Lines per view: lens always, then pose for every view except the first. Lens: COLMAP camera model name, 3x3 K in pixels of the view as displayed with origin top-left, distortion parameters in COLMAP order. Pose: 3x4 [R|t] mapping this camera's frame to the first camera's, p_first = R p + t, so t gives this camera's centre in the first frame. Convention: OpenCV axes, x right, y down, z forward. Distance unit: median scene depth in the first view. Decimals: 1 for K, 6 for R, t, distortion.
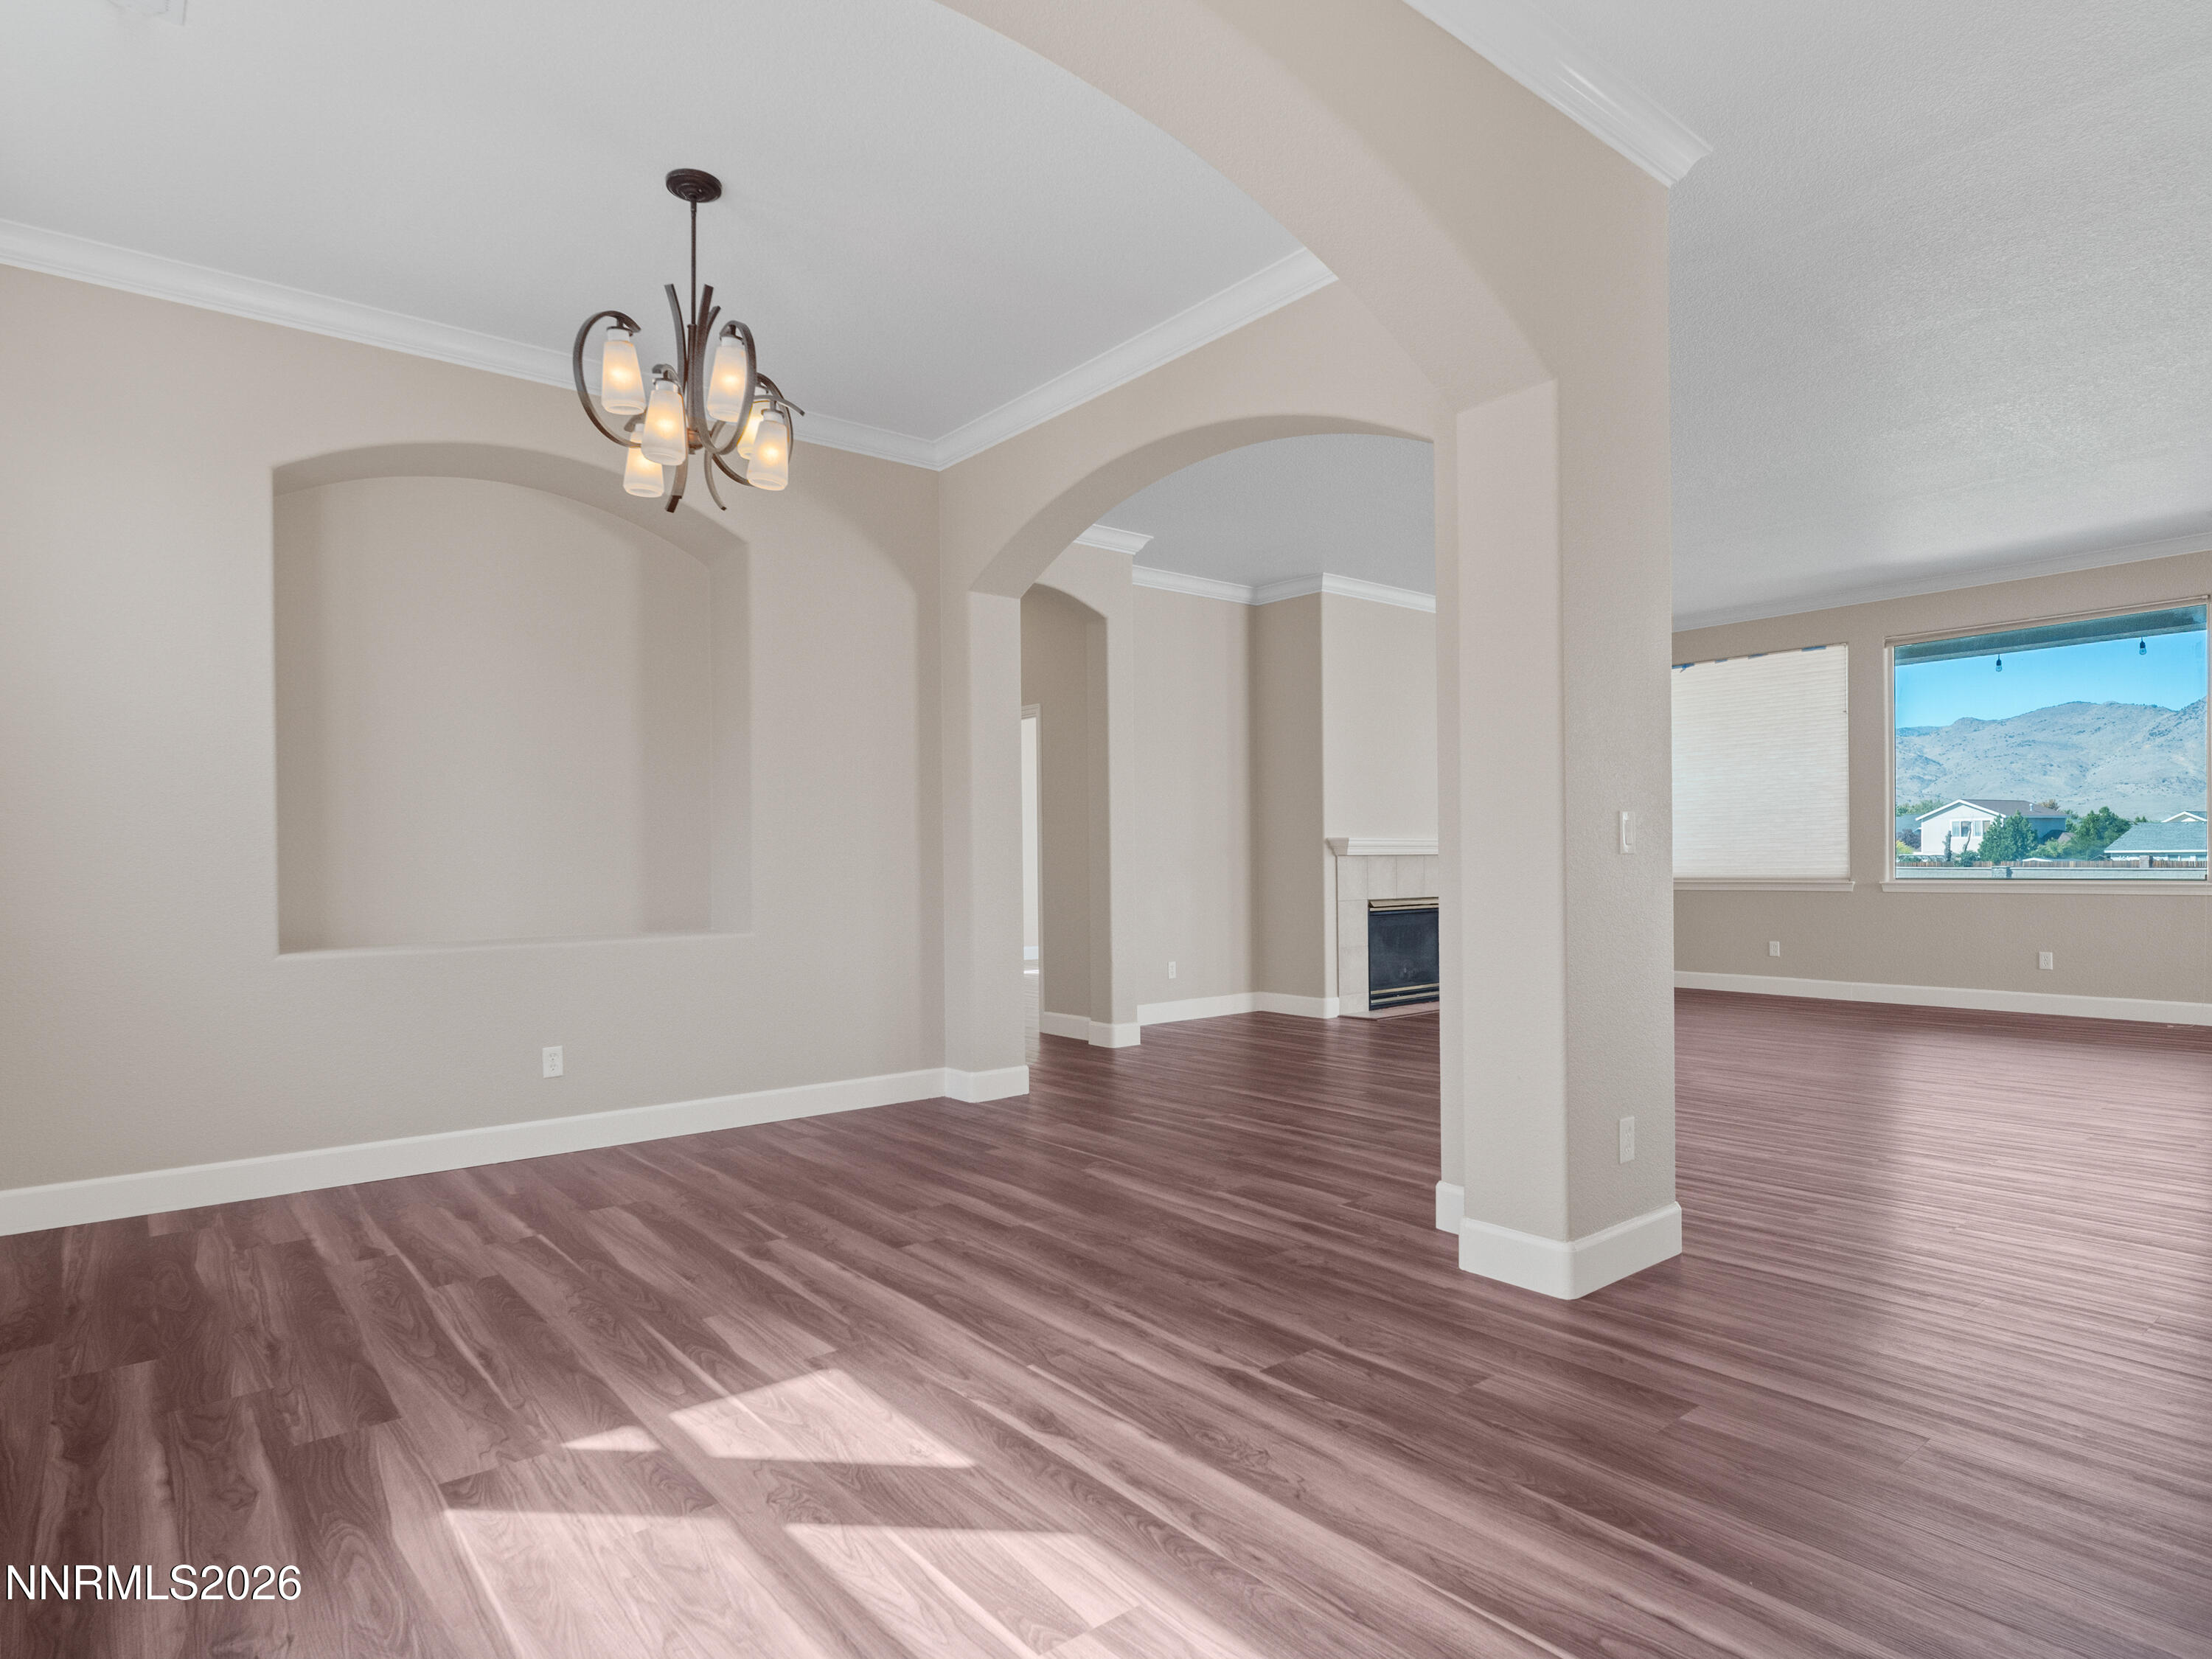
lens RADIAL K [[1216.6, 0, 1092.0], [0, 1216.6, 851.0], [0, 0, 1]] dist [0.004079, -0.005529]
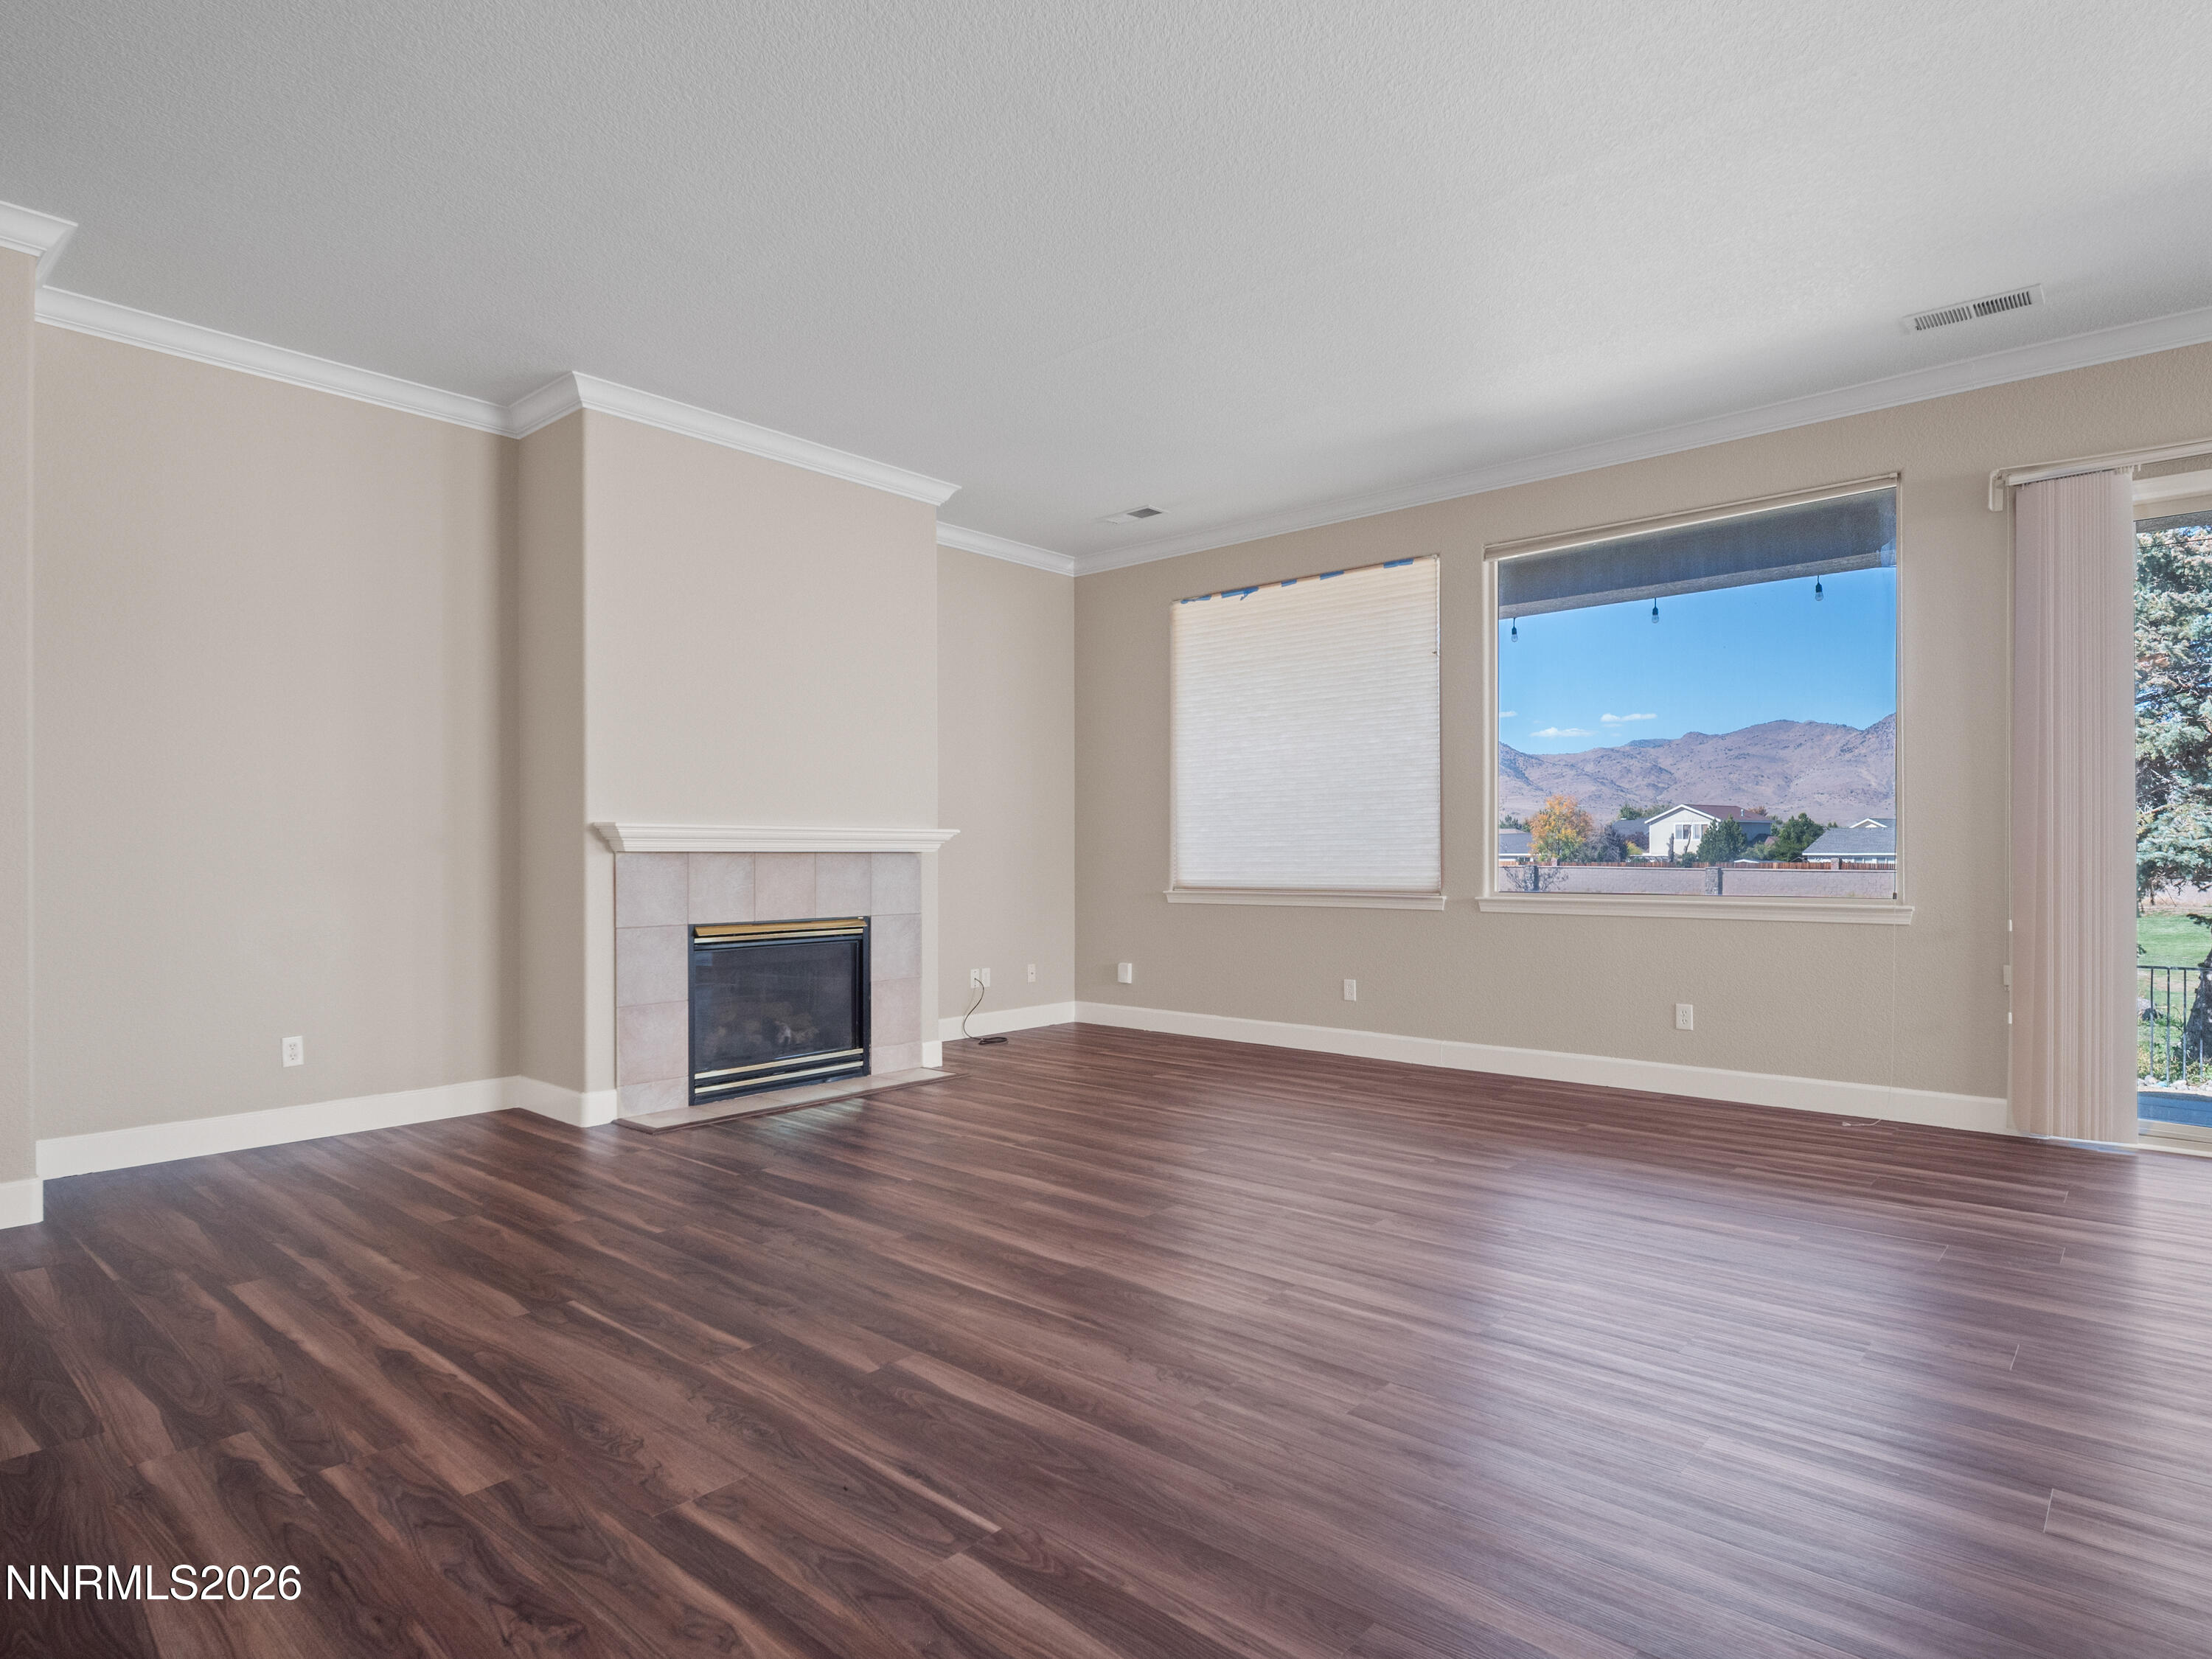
lens RADIAL K [[1216.6, 0, 1084.6], [0, 1216.6, 831.9], [0, 0, 1]] dist [0.004079, -0.005529]
pose [[0.987143, 0.011933, 0.159390, 0.839187], [-0.010209, 0.999880, -0.011633, -0.003875], [-0.159510, 0.009857, 0.987147, 0.931149]]
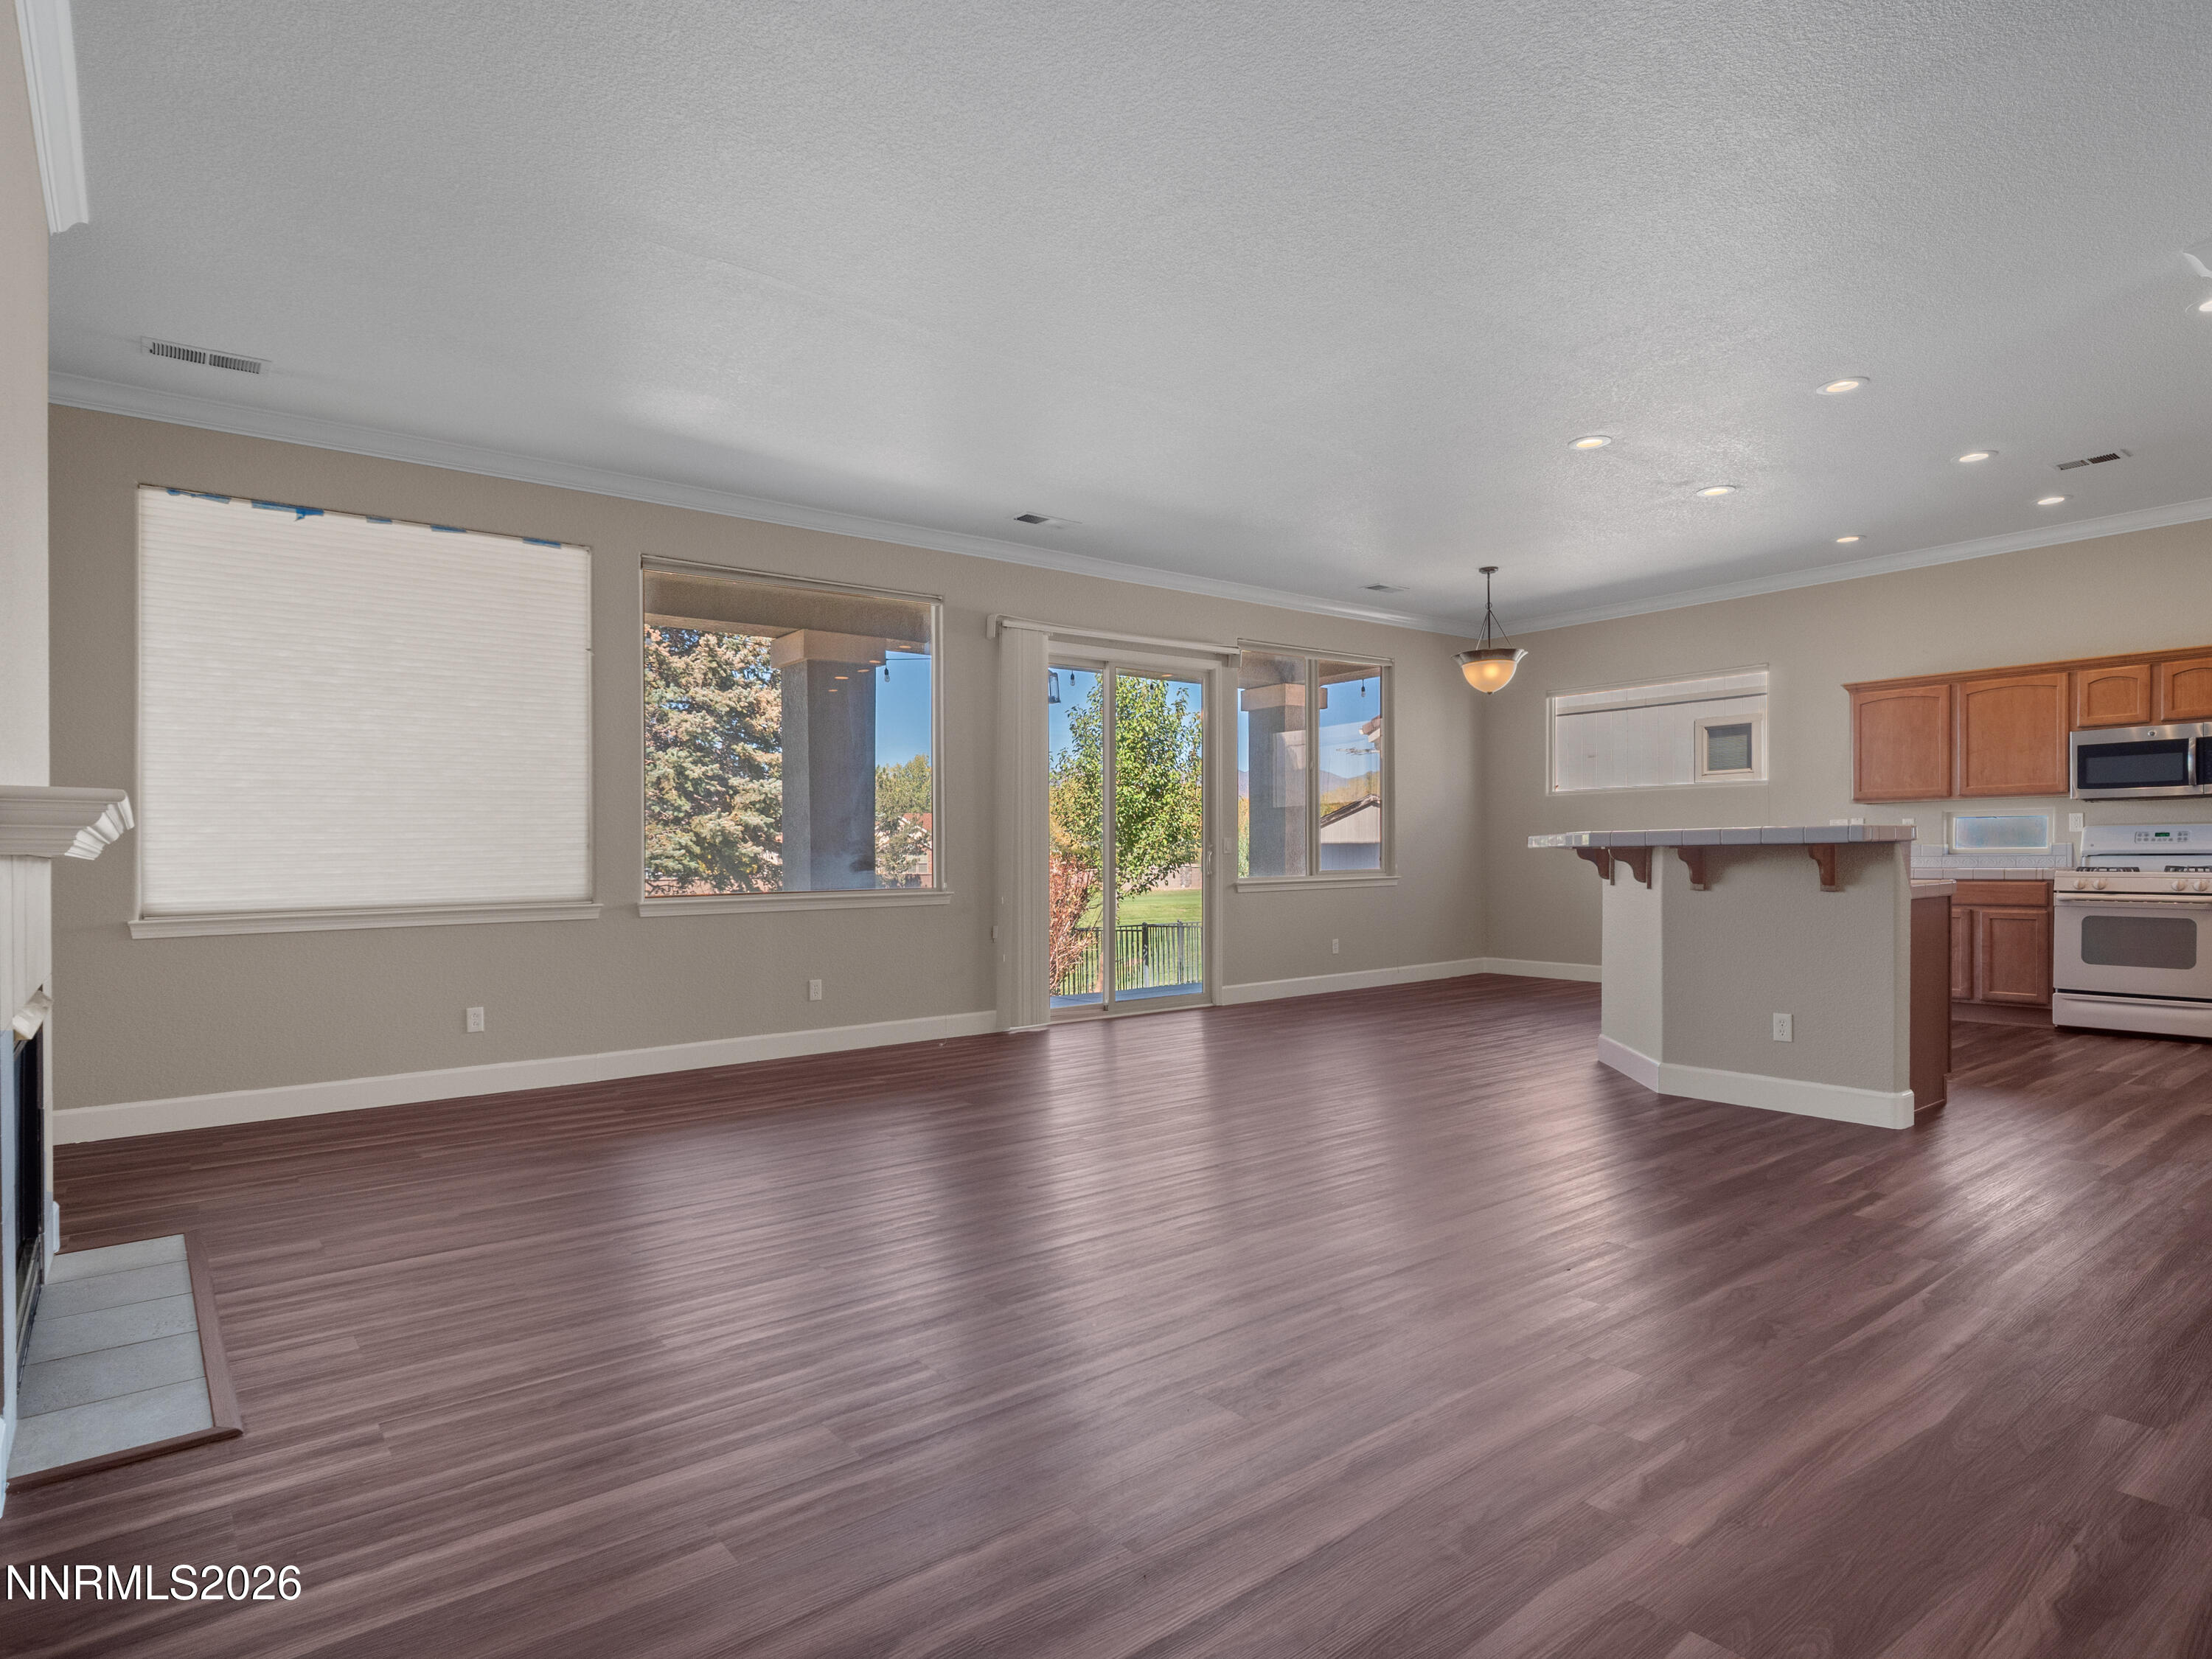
lens RADIAL K [[1216.6, 0, 1122.2], [0, 1216.6, 851.2], [0, 0, 1]] dist [0.004079, -0.005529]
pose [[0.018015, 0.010757, 0.999780, -0.115815], [0.003134, 0.999937, -0.010815, 0.010941], [-0.999833, 0.003328, 0.017980, 1.892251]]
